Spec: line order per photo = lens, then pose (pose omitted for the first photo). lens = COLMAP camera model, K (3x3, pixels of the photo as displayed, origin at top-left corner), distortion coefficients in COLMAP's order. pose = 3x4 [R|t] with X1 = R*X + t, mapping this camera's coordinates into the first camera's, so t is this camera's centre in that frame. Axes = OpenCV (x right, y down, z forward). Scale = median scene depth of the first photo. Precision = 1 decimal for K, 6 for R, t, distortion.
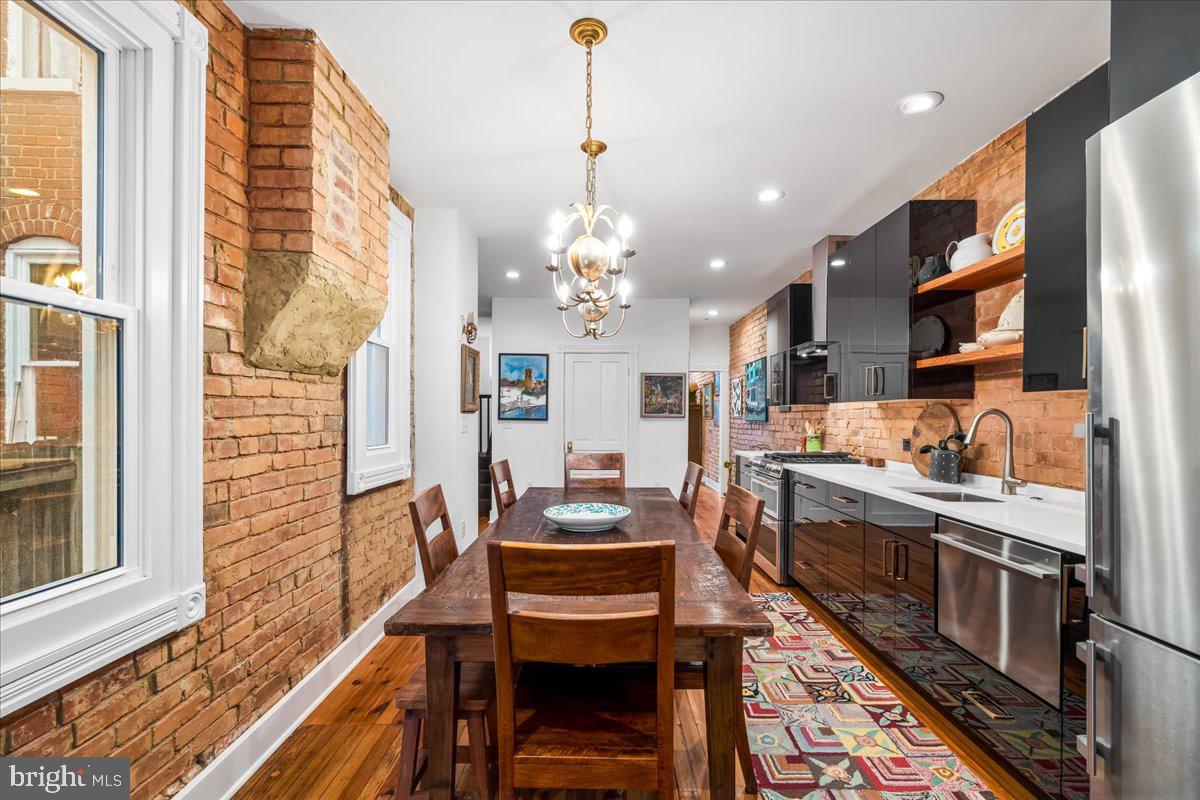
lens RADIAL K [[553.3, 0, 589.5], [0, 553.3, 420.9], [0, 0, 1]] dist [-0.003127, 0.000525]
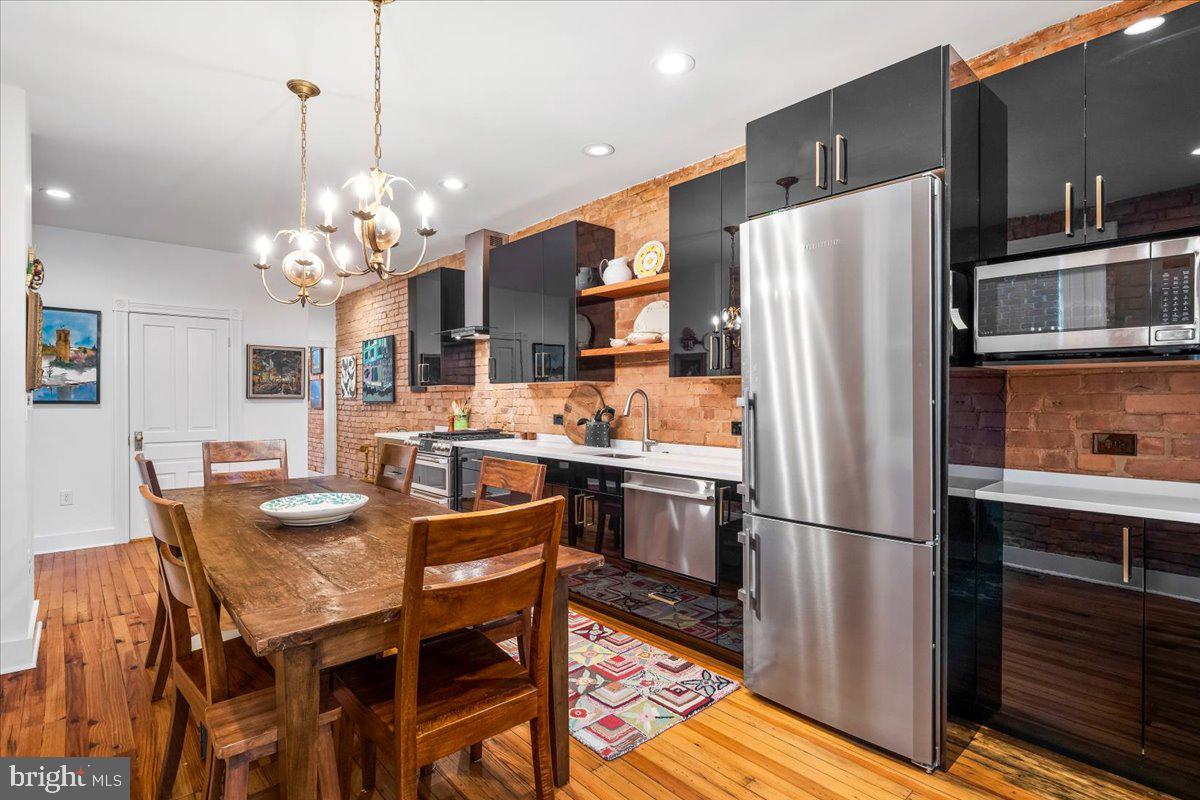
lens RADIAL K [[589.6, 0, 595.0], [0, 589.6, 401.0], [0, 0, 1]] dist [-0.000947, -0.000252]
pose [[0.737087, -0.007472, 0.675757, -0.274696], [0.009939, 0.999951, 0.000216, 0.004779], [-0.675725, 0.006557, 0.737125, 0.003342]]
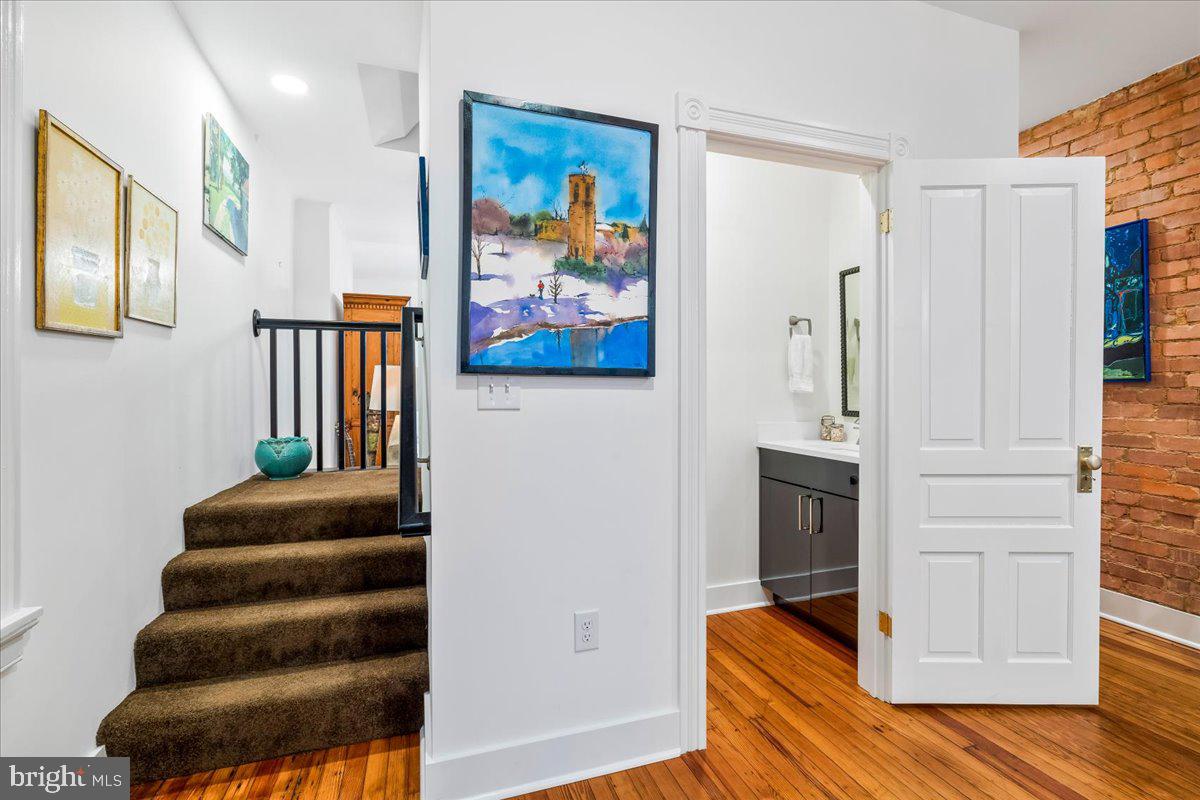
lens RADIAL K [[553.3, 0, 599.4], [0, 553.3, 397.0], [0, 0, 1]] dist [-0.003127, 0.000525]
pose [[0.943242, -0.006653, 0.332038, -0.436503], [0.009153, 0.999940, -0.005968, 0.024131], [-0.331979, 0.008669, 0.943247, 1.756675]]
